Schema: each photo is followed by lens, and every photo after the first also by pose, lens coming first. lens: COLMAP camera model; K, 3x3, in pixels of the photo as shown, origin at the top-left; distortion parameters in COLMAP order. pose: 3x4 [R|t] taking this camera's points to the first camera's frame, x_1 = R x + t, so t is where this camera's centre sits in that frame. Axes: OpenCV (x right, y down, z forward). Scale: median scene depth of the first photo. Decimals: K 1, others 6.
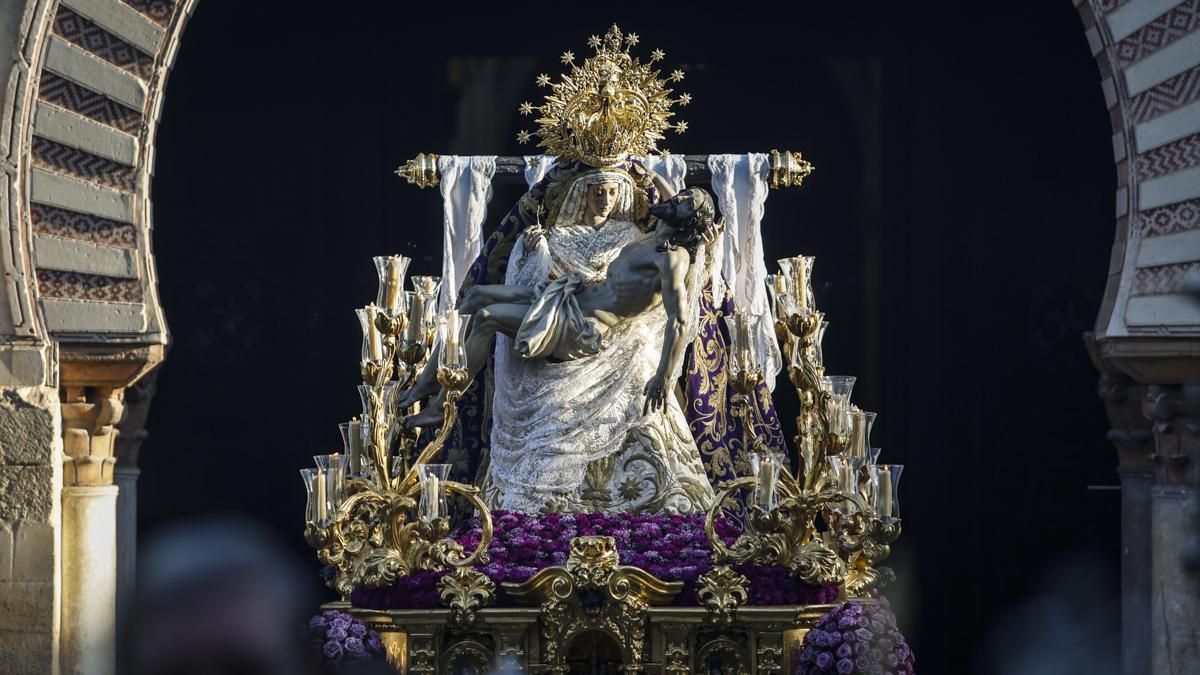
lens RADIAL K [[7887.7, 0, 600.0], [0, 7887.7, 337.5], [0, 0, 1]] dist [-0.131846, 410.538808]
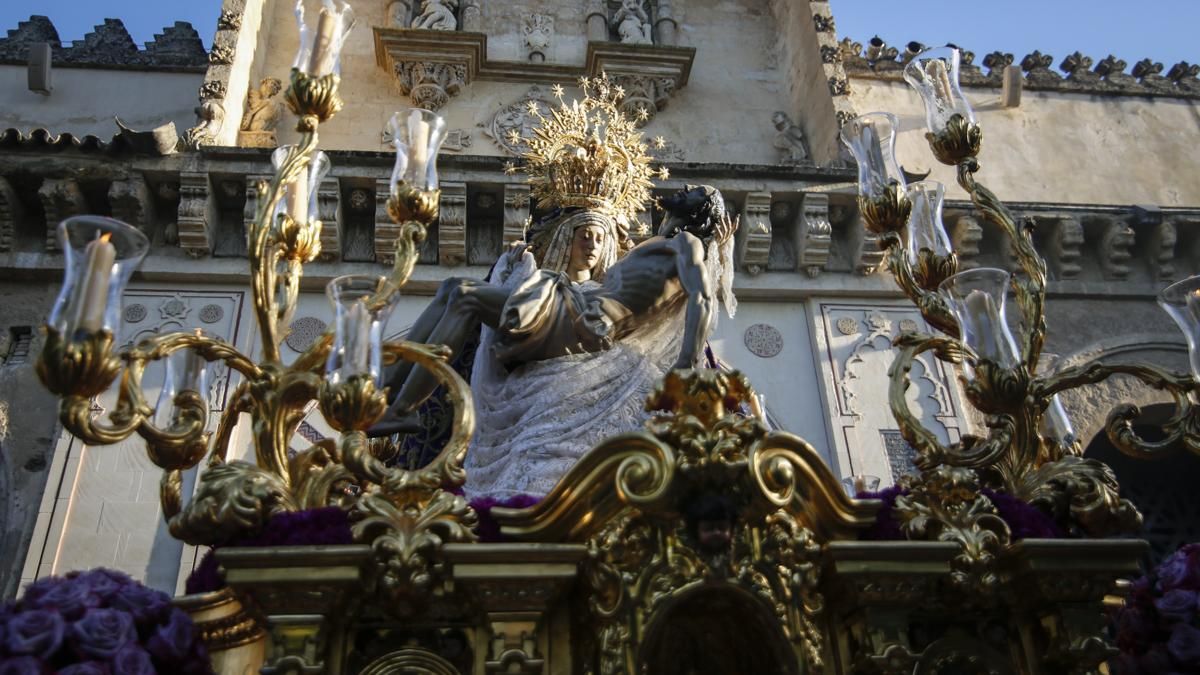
lens RADIAL K [[927.0, 0, 600.0], [0, 927.0, 337.5], [0, 0, 1]] dist [-0.004497, -0.001615]
pose [[0.989884, 0.035215, 0.137439, -0.013556], [0.035461, 0.876558, -0.479989, 0.046952], [-0.137376, 0.480007, 0.866442, 0.916313]]
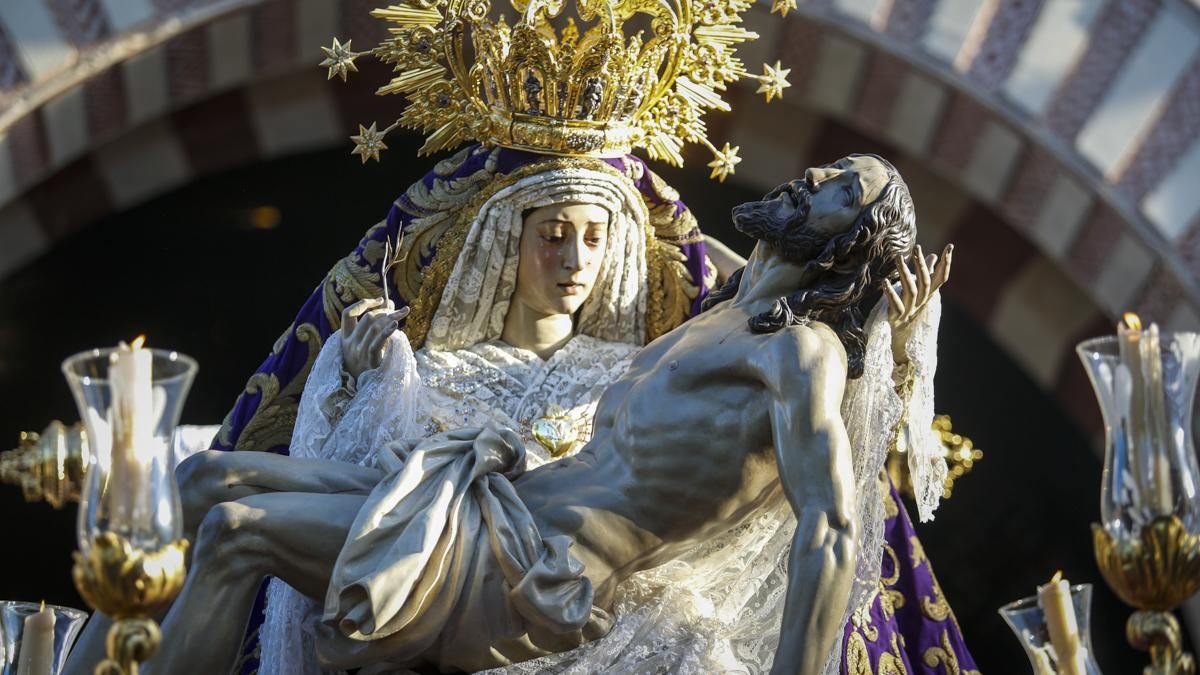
lens RADIAL K [[4448.1, 0, 600.0], [0, 4448.1, 337.5], [0, 0, 1]] dist [0.309430, 1.655763]
pose [[0.996288, -0.000216, 0.086087, -0.015246], [0.023125, 0.963912, -0.265213, 0.038704], [-0.082923, 0.266219, 0.960339, 0.819132]]
